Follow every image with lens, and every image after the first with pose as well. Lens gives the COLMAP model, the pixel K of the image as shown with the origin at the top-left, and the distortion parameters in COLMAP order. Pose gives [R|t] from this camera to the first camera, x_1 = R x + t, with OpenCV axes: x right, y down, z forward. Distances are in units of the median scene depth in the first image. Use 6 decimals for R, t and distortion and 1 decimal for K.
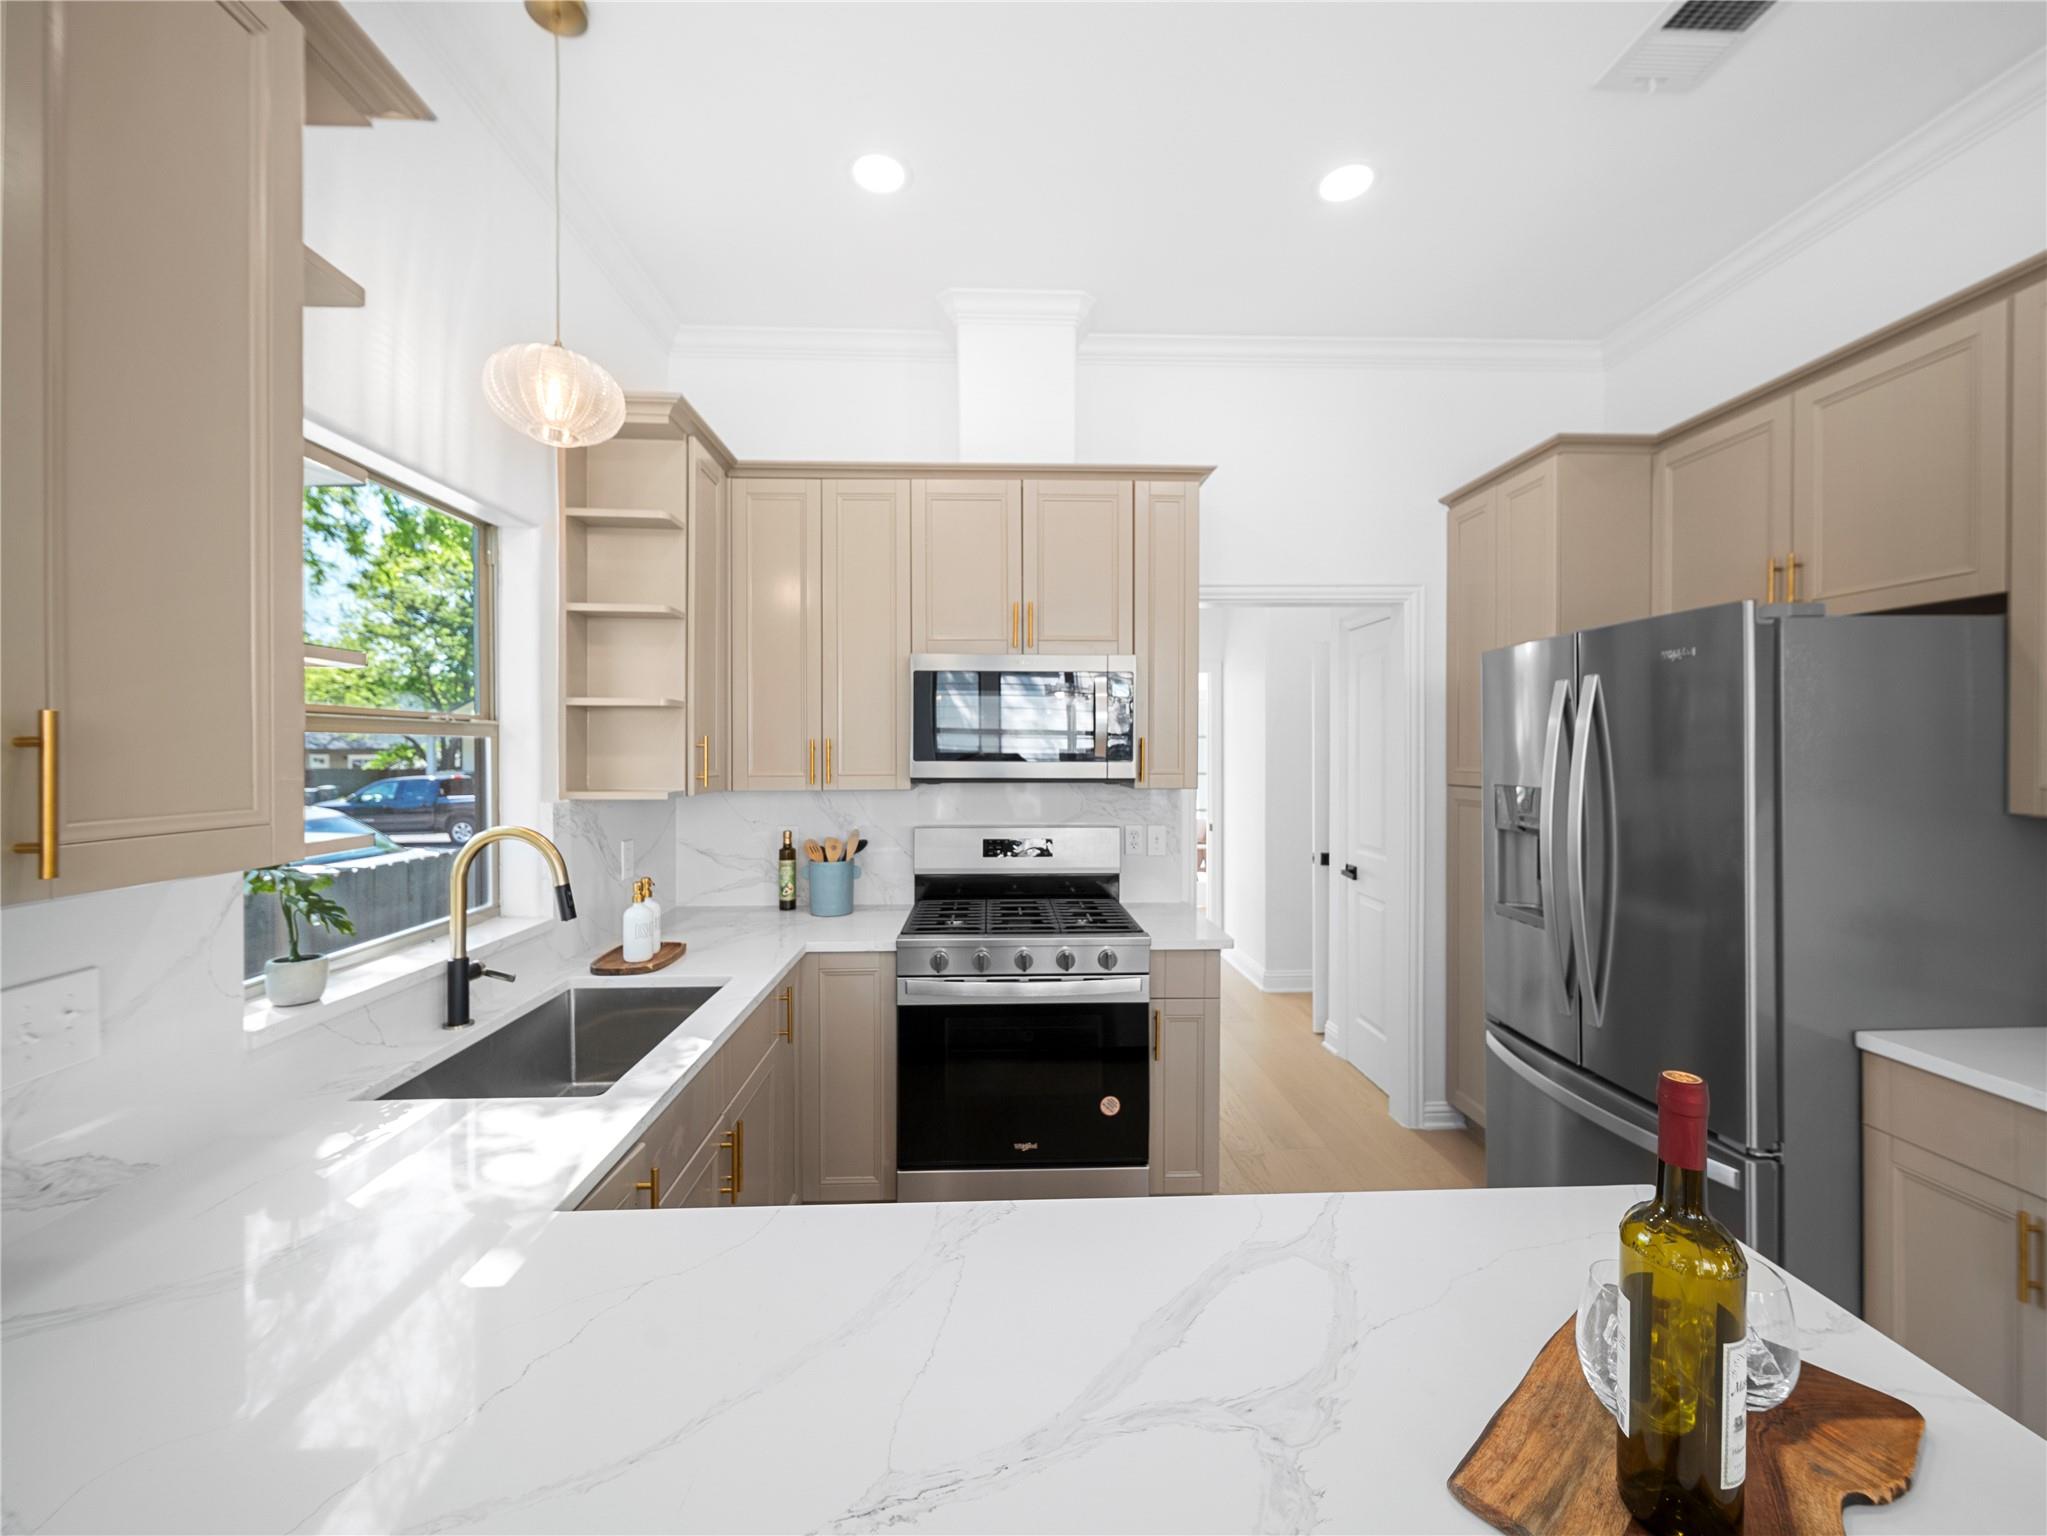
lens RADIAL K [[824.2, 0, 1019.5], [0, 824.2, 759.8], [0, 0, 1]] dist [0.000991, 0.000237]
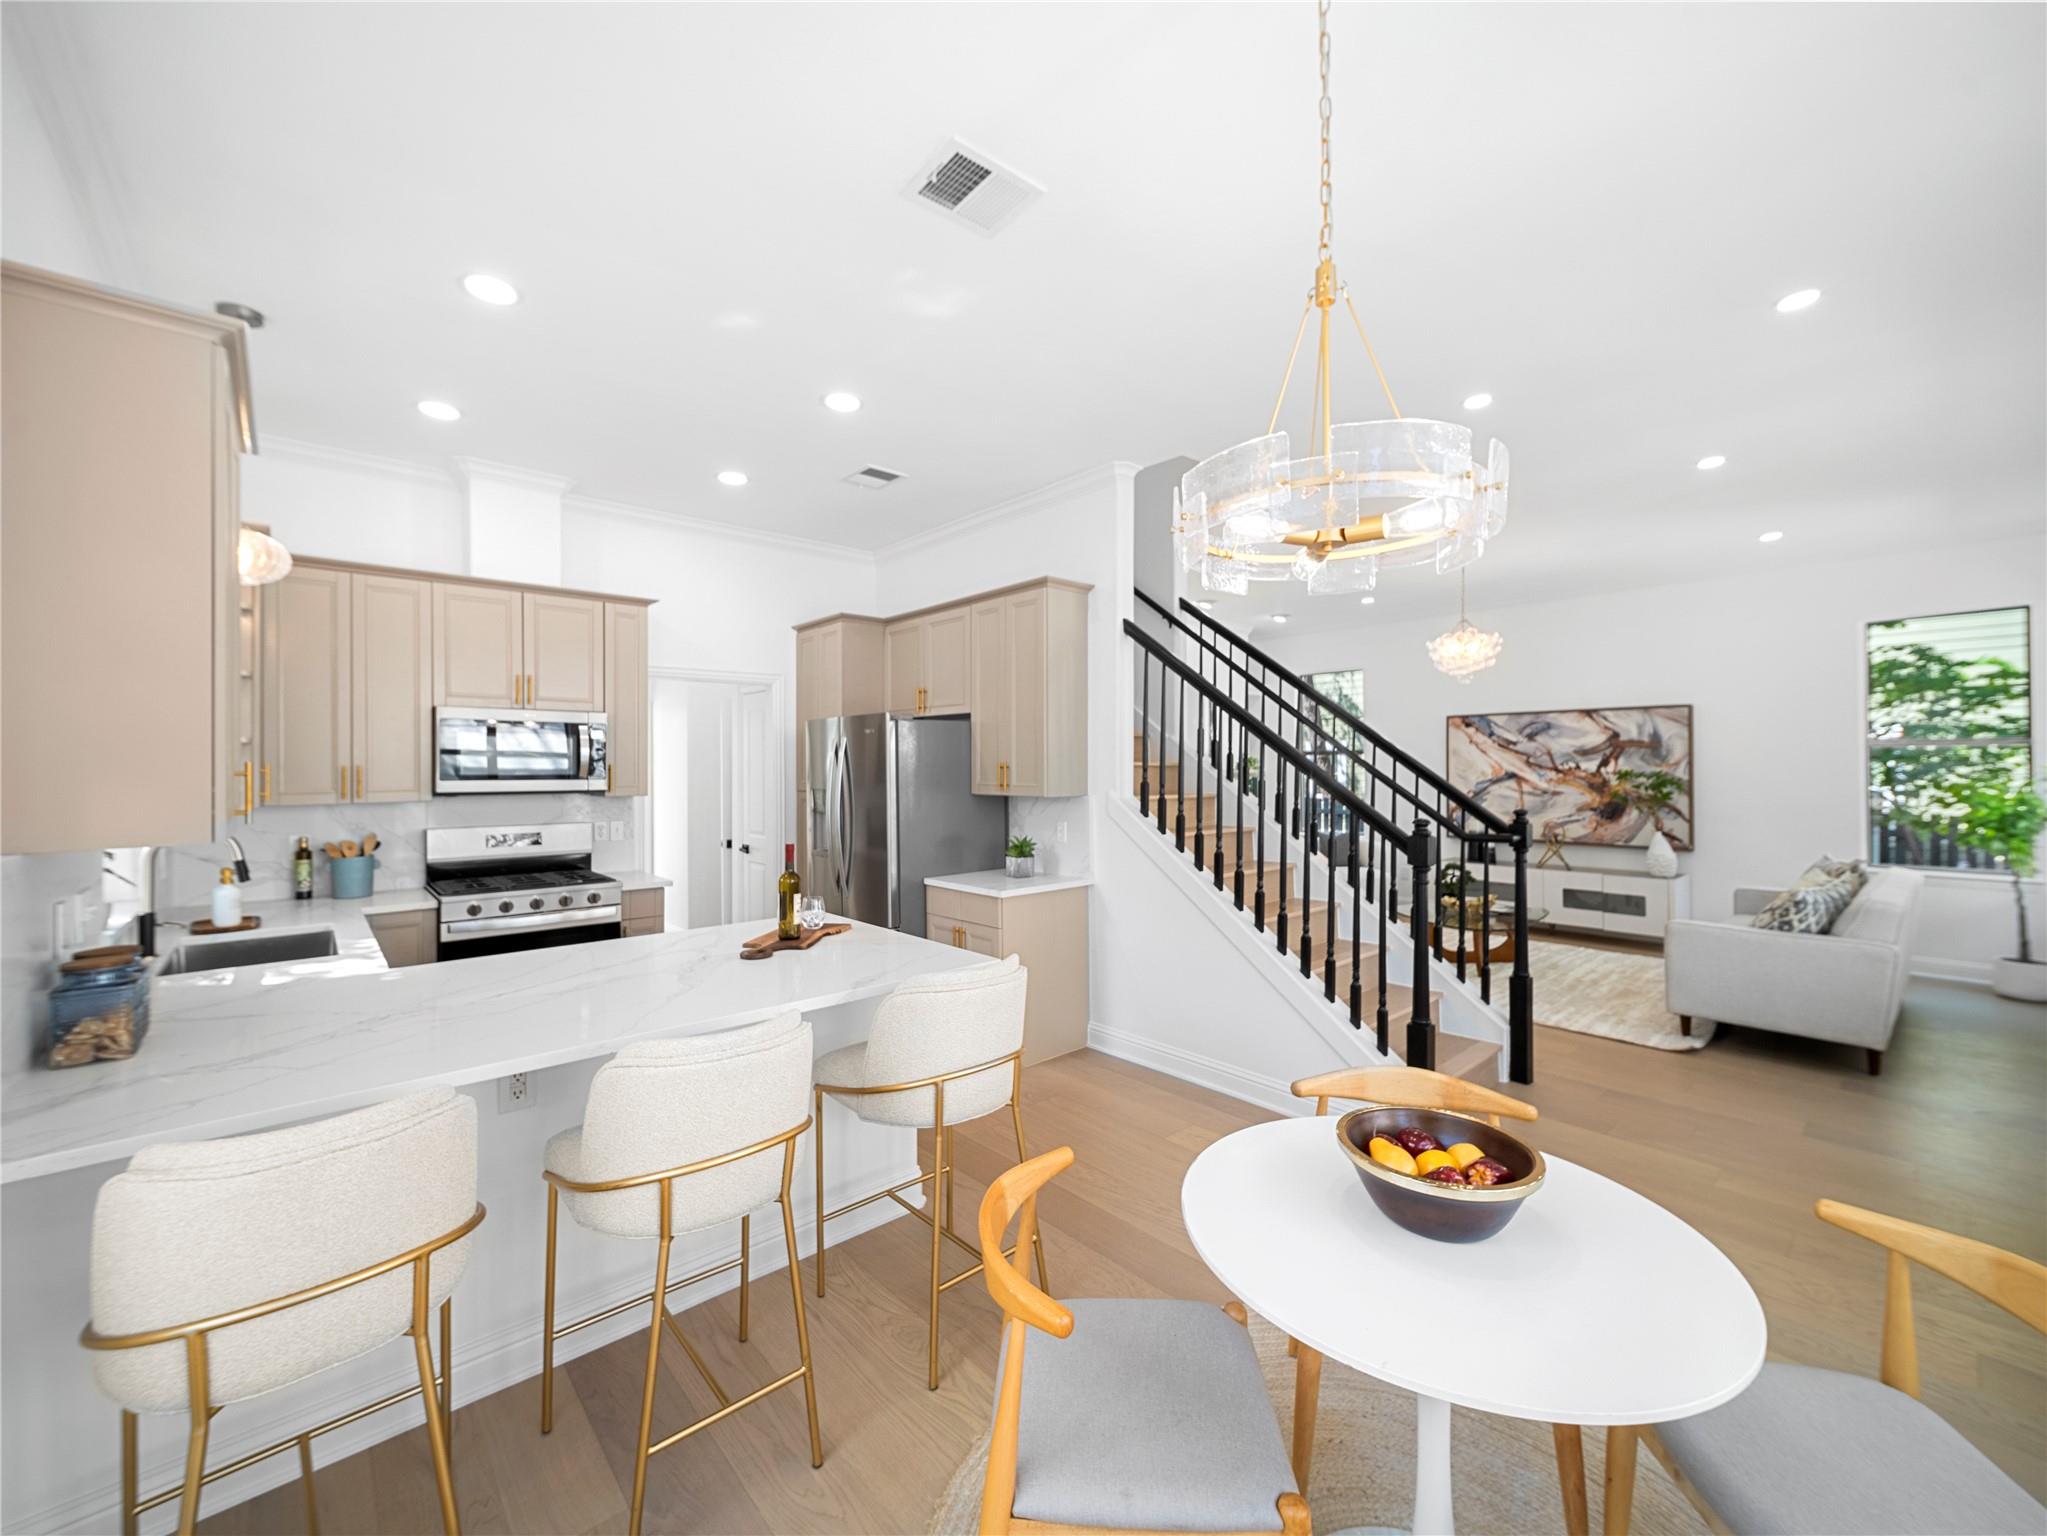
lens RADIAL K [[824.2, 0, 1019.5], [0, 824.2, 759.8], [0, 0, 1]] dist [0.000991, 0.000237]
pose [[0.777560, 0.003280, 0.628800, -0.234507], [0.010761, 0.999771, -0.018521, 0.002266], [-0.628716, 0.021167, 0.777347, -0.724138]]
